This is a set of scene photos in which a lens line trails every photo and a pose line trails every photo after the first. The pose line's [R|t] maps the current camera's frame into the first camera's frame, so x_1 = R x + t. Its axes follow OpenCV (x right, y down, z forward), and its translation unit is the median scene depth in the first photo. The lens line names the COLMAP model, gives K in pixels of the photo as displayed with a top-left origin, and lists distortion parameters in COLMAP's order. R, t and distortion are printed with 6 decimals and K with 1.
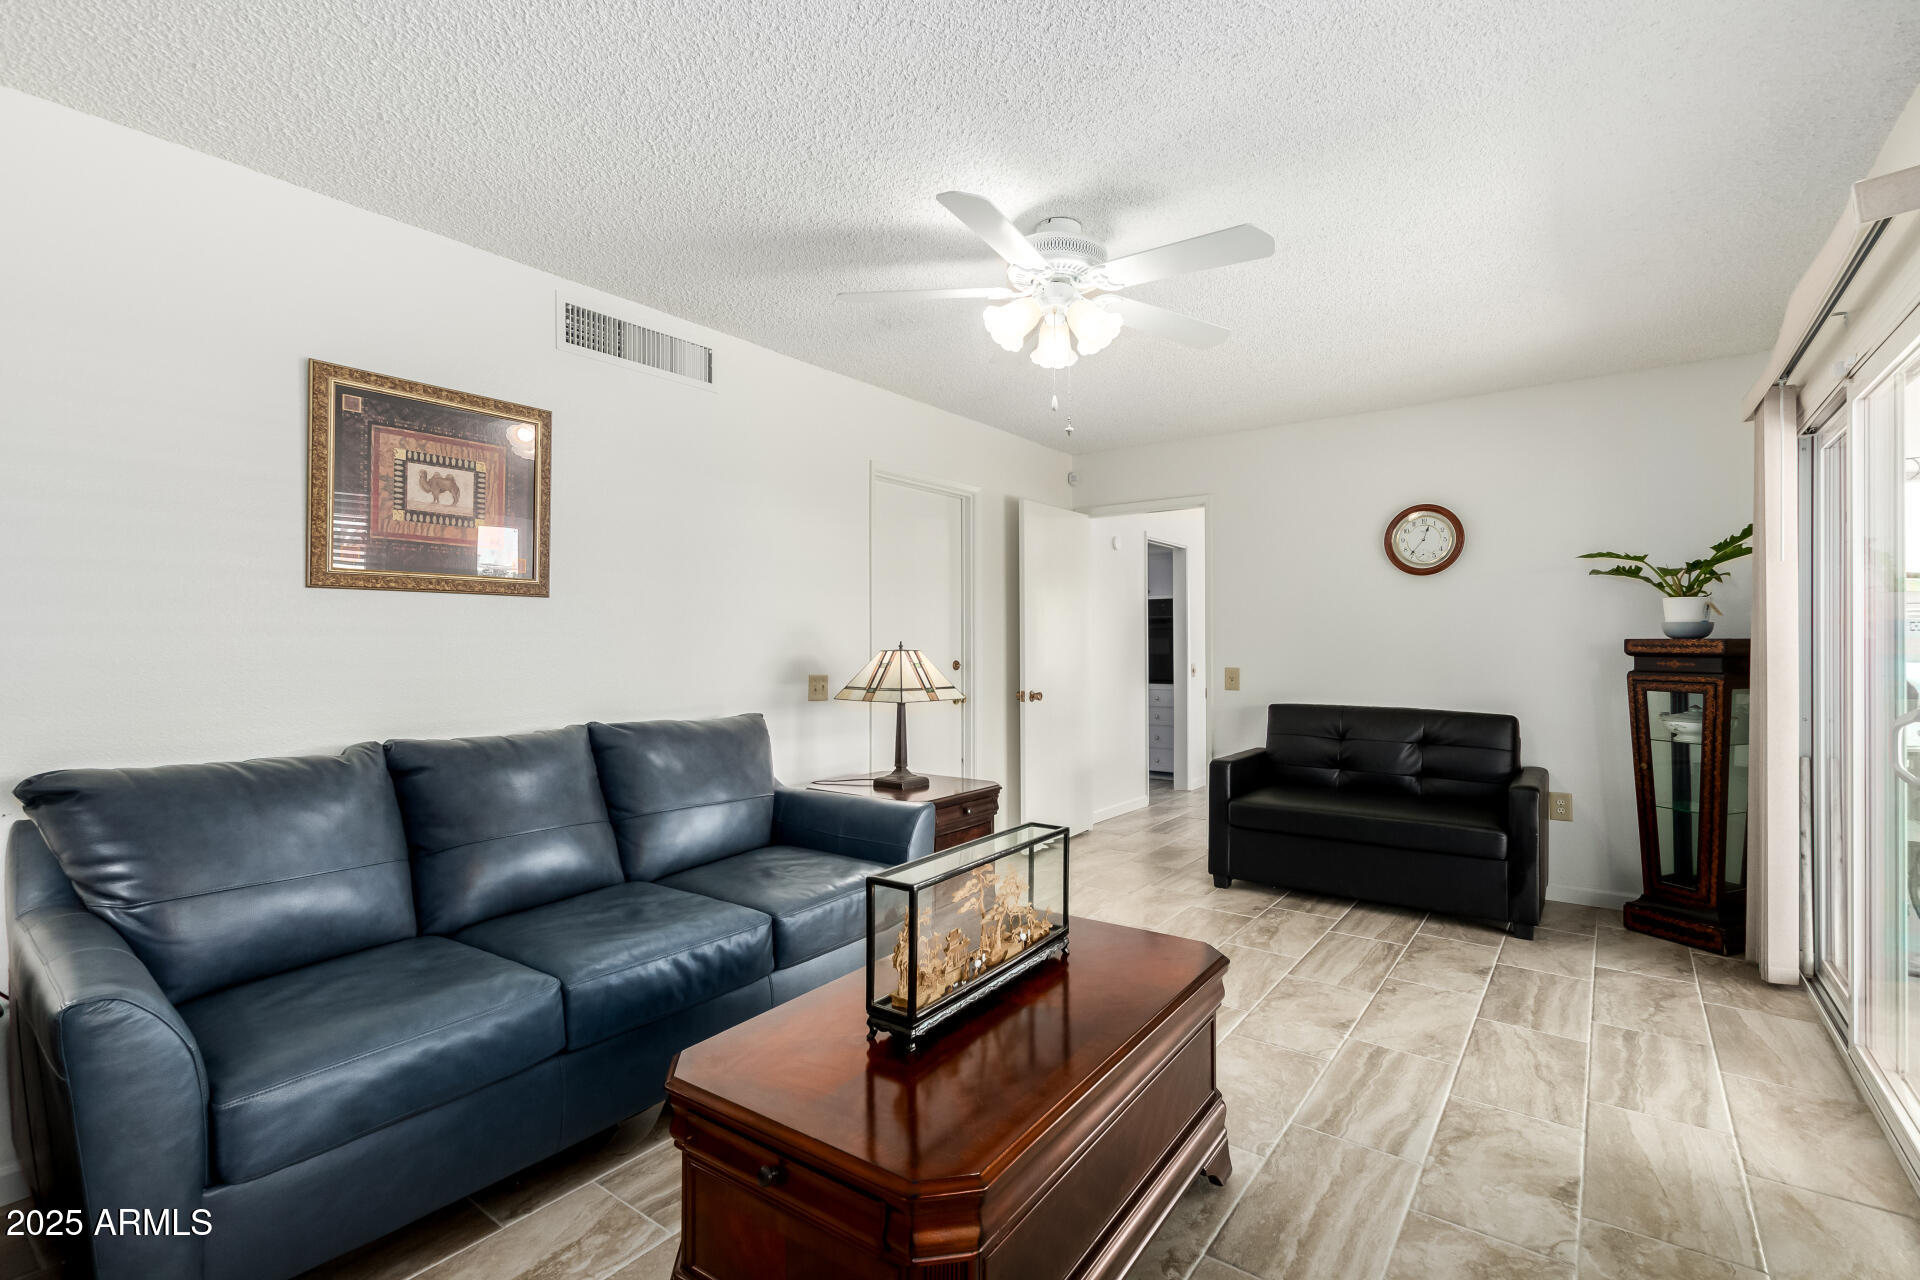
lens RADIAL K [[878.5, 0, 964.4], [0, 878.5, 636.5], [0, 0, 1]] dist [-0.000697, -0.000066]
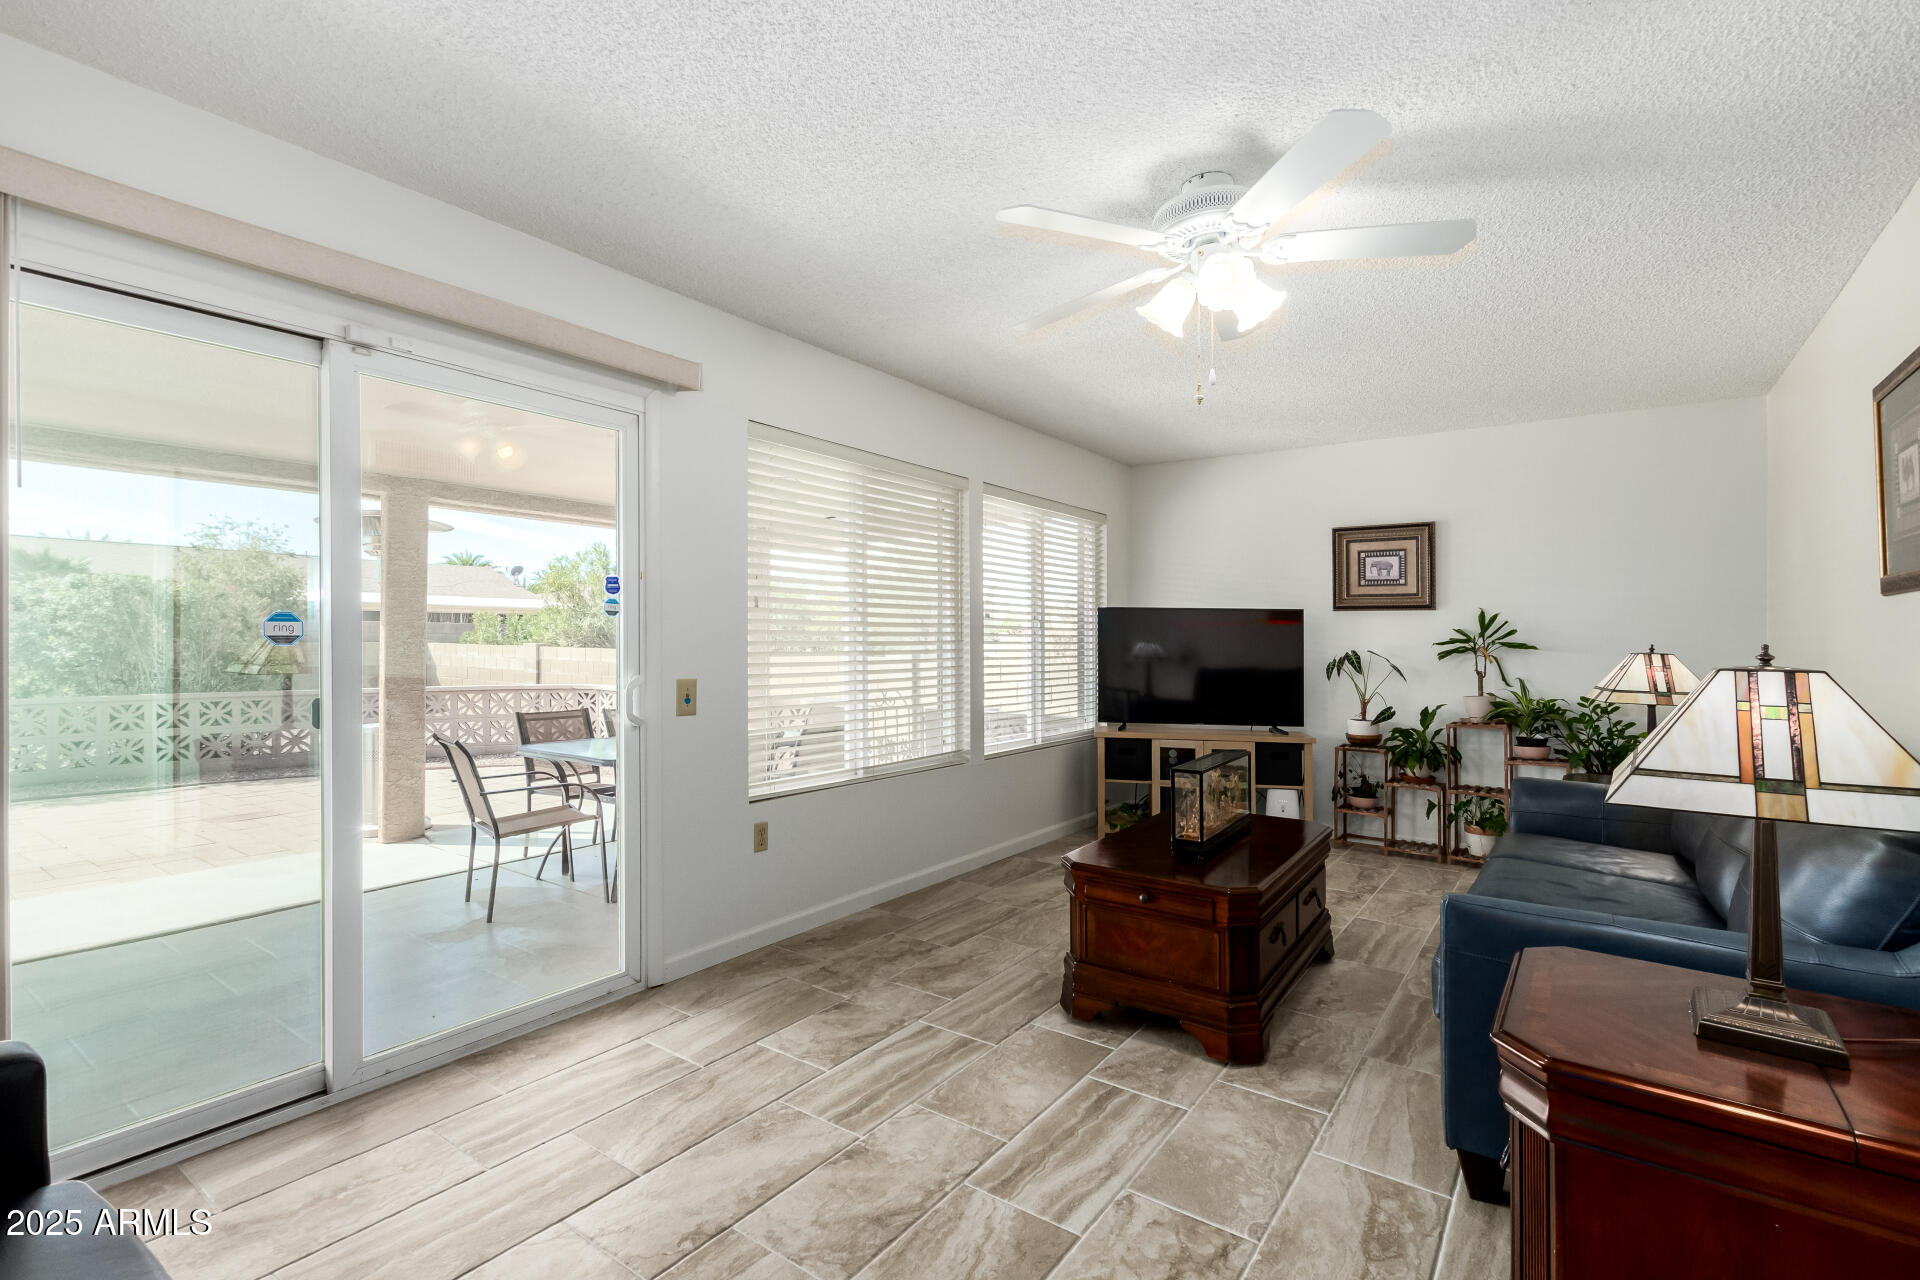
lens RADIAL K [[878.5, 0, 957.2], [0, 878.5, 634.6], [0, 0, 1]] dist [-0.000697, -0.000066]
pose [[-0.999911, -0.010314, -0.008501, 0.424081], [-0.010279, 0.999938, -0.004208, 0.005072], [0.008544, -0.004121, -0.999955, 2.105075]]
